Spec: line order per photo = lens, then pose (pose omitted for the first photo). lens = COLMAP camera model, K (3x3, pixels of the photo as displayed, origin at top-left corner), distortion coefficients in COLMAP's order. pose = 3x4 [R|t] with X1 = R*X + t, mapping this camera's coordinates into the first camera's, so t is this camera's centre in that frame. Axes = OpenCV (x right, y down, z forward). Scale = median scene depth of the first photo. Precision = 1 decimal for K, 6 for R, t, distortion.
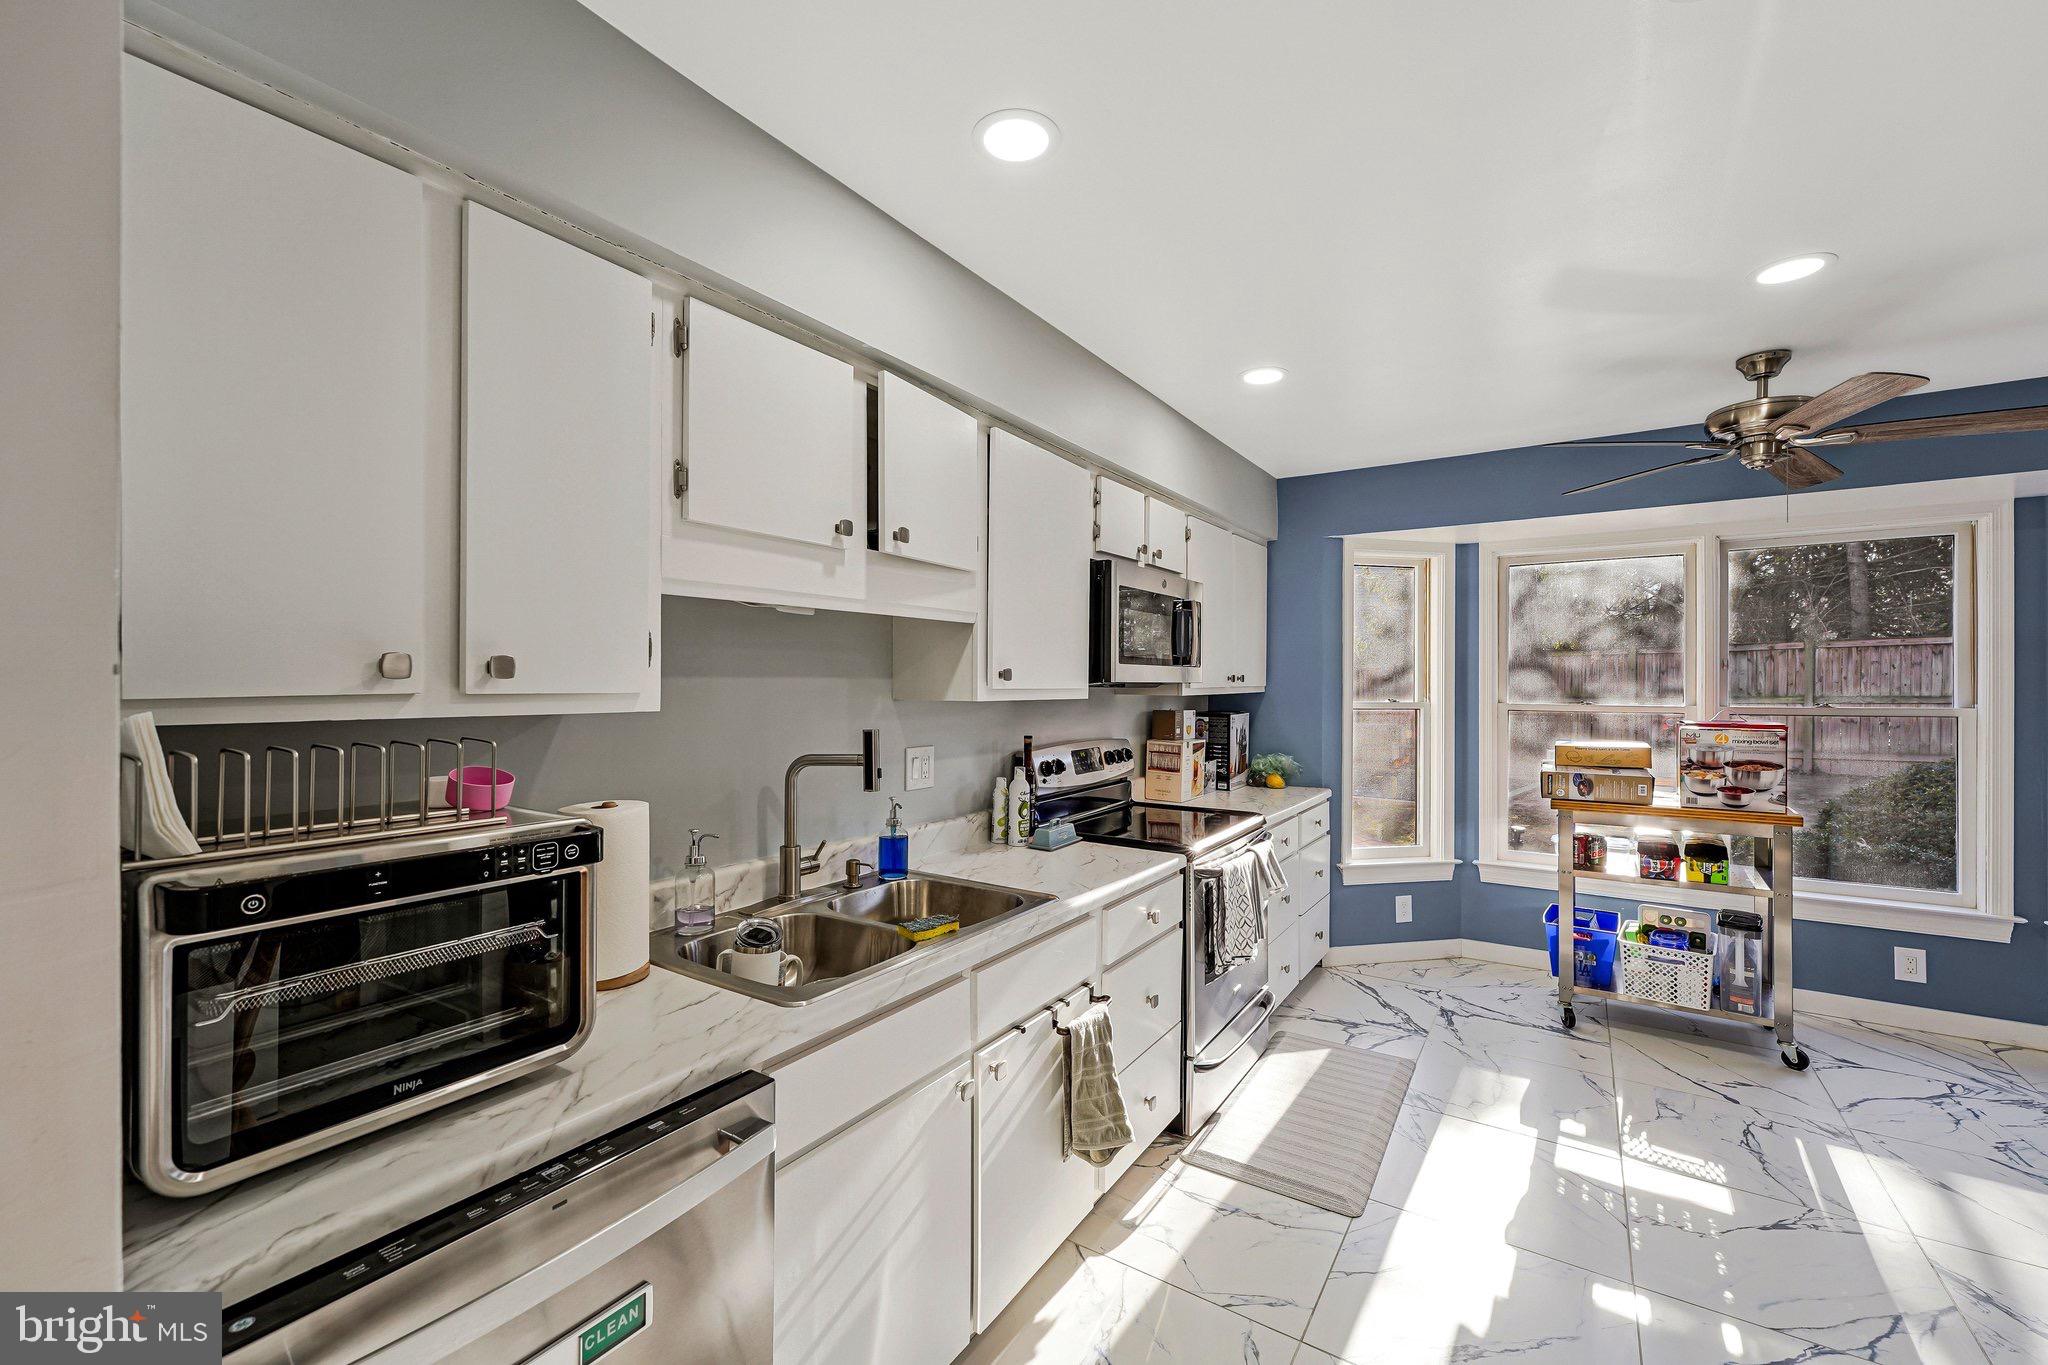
lens RADIAL K [[828.3, 0, 1024.0], [0, 828.3, 682.5], [0, 0, 1]] dist [-0.003528, 0.000375]
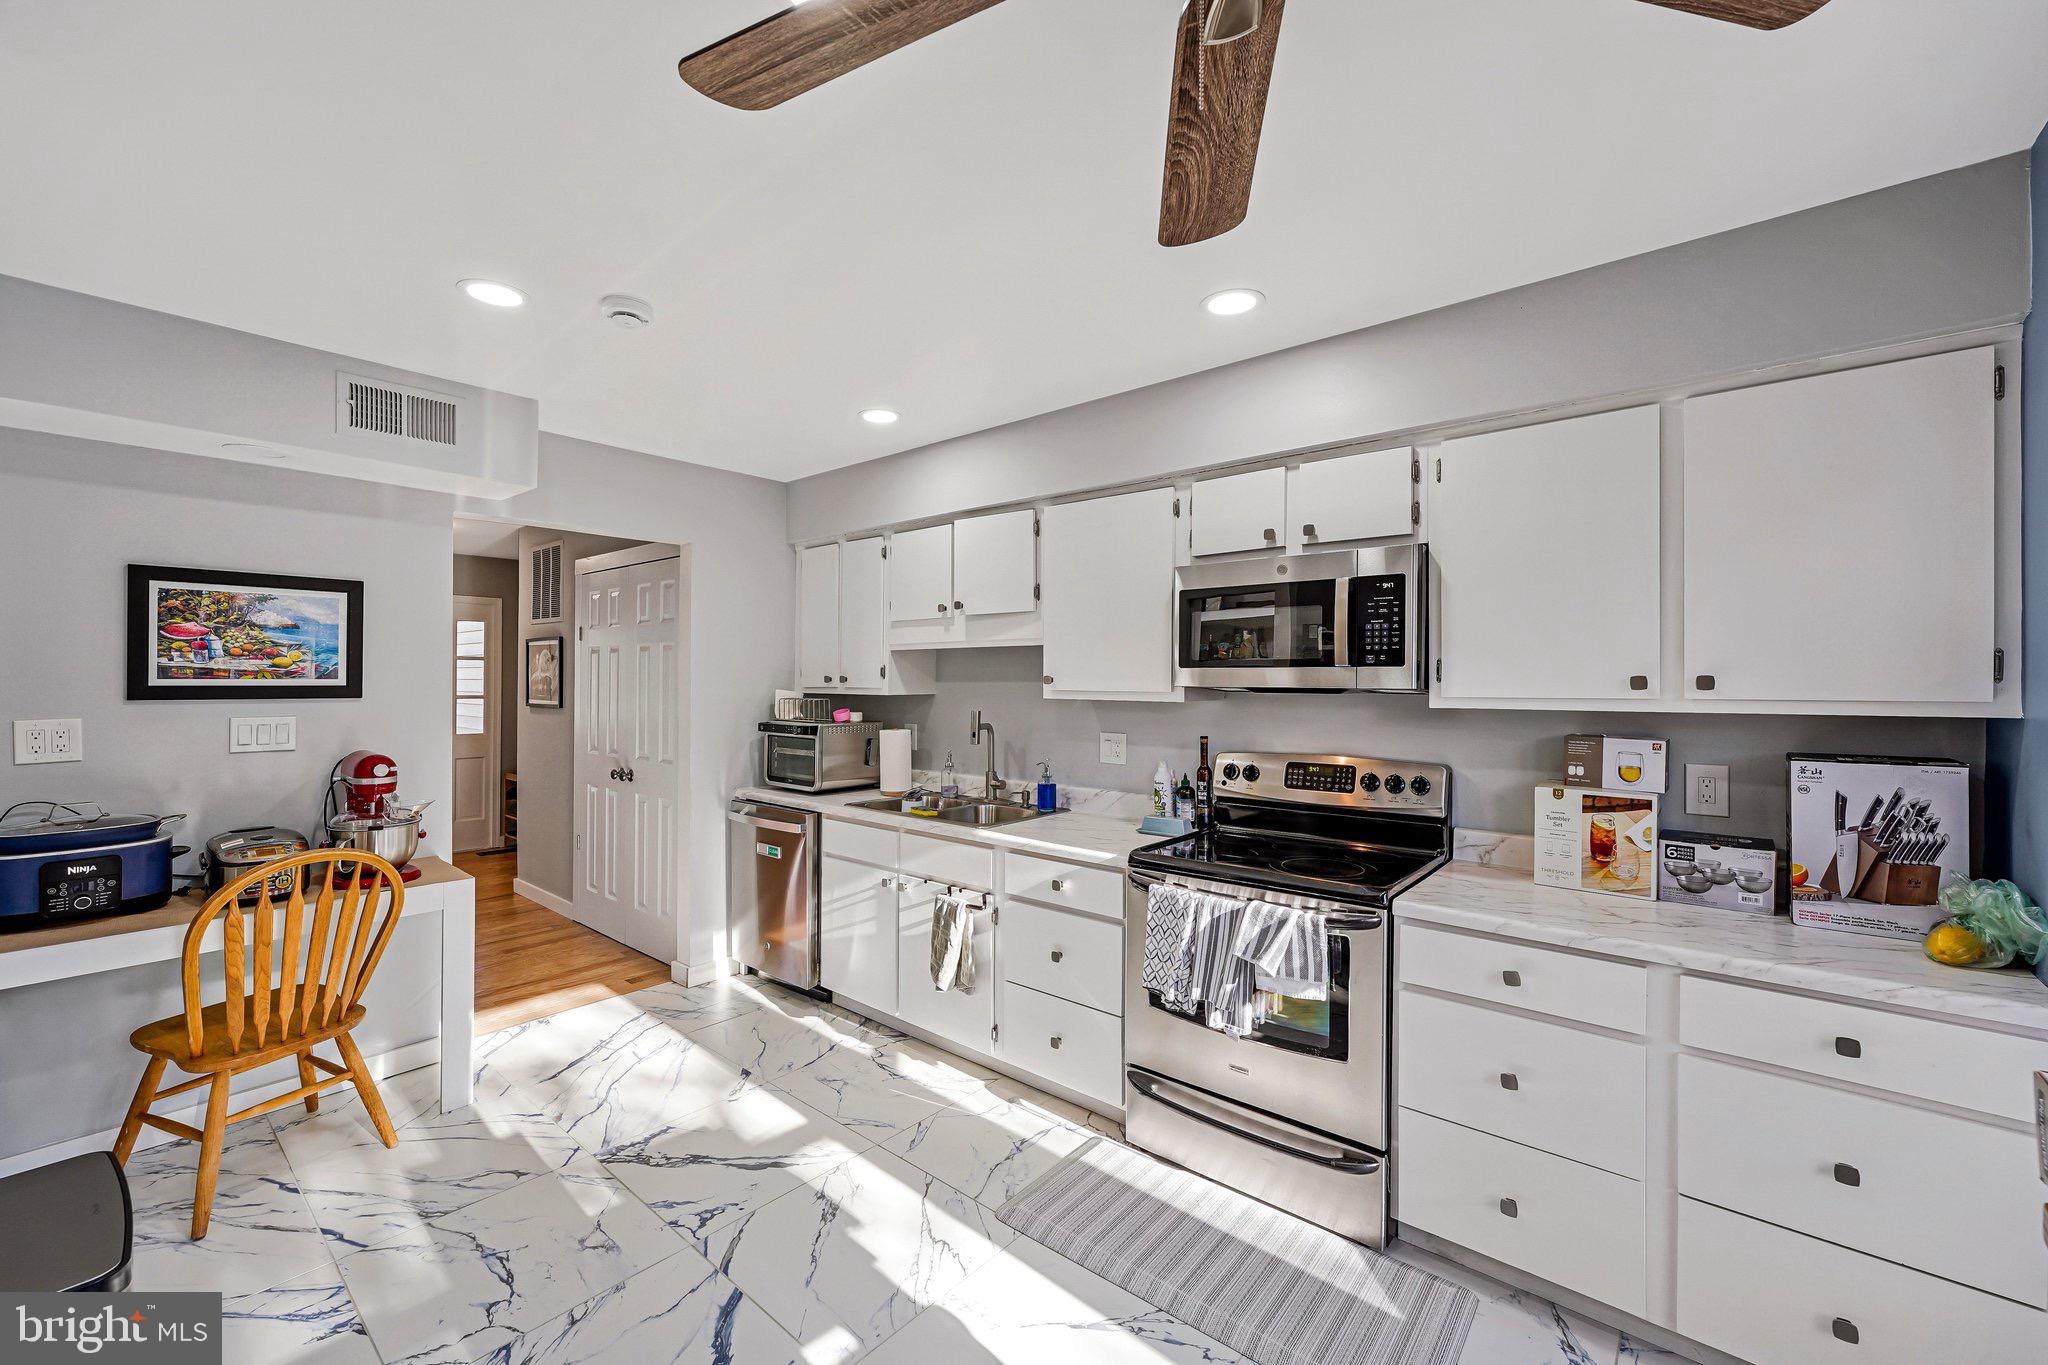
lens RADIAL K [[825.4, 0, 1024.0], [0, 825.4, 682.5], [0, 0, 1]] dist [0.001270, 0.000065]
pose [[-0.115572, -0.006581, -0.993277, 1.393841], [-0.009074, 0.999943, -0.005569, 0.003277], [0.993258, 0.008369, -0.115625, 1.135013]]
